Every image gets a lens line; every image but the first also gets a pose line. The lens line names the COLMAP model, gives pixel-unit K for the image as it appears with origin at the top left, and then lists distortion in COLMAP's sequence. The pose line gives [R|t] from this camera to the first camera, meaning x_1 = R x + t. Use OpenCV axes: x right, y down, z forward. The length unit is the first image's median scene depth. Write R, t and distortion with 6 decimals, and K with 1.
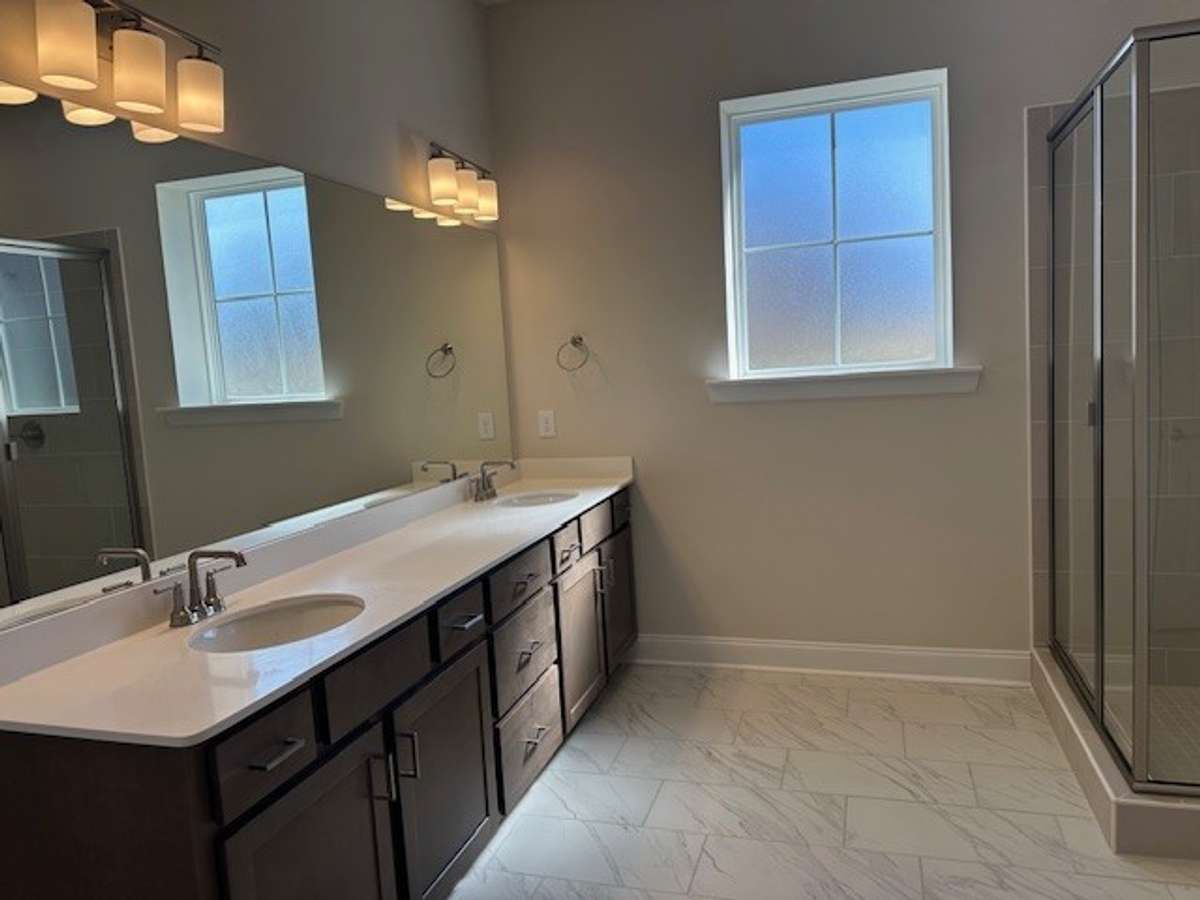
lens RADIAL K [[839.2, 0, 600.0], [0, 839.2, 450.0], [0, 0, 1]] dist [0.002116, -0.004331]
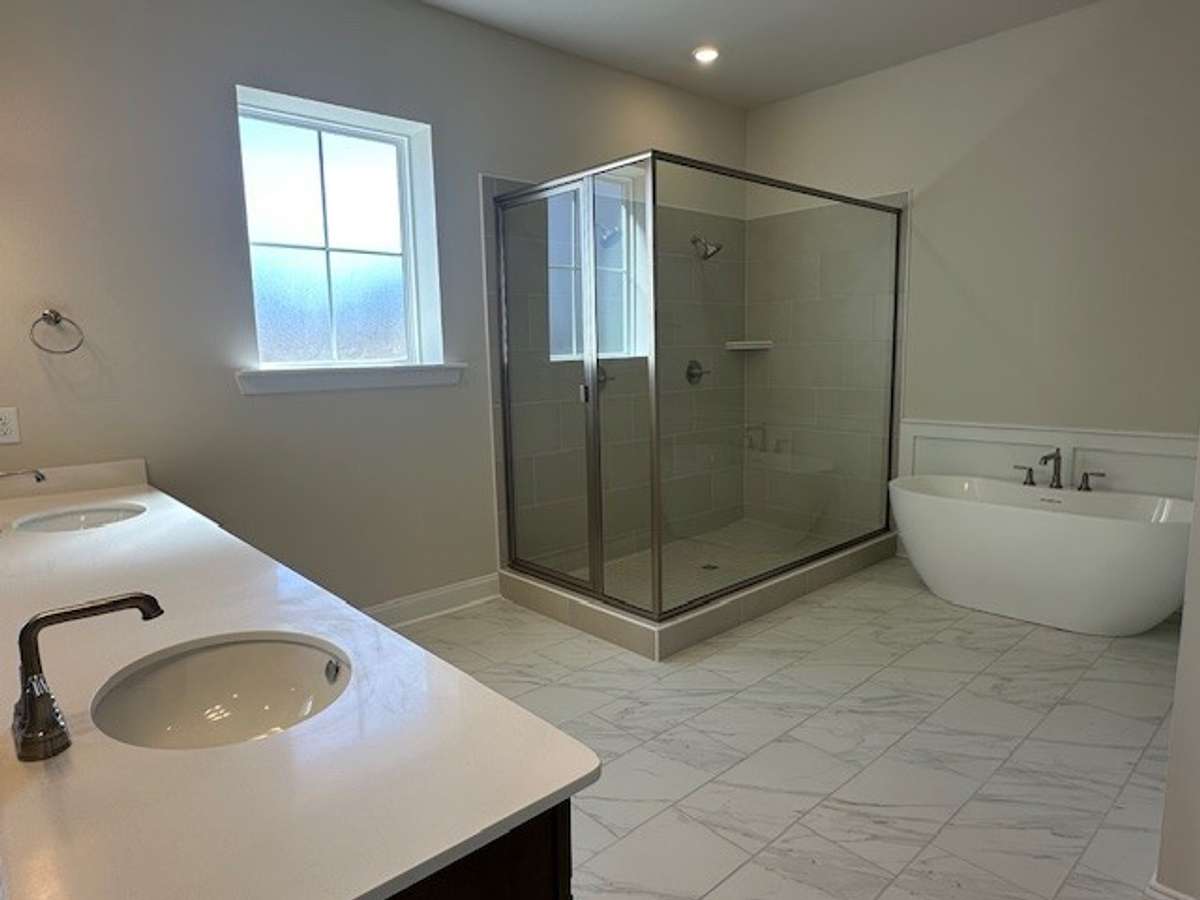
lens RADIAL K [[705.8, 0, 600.0], [0, 705.8, 450.0], [0, 0, 1]] dist [-0.000460, -0.001168]
pose [[0.514855, -0.070346, 0.854386, -0.386149], [0.079098, 0.996274, 0.034363, 0.013502], [-0.853620, 0.049888, 0.518501, 0.252040]]
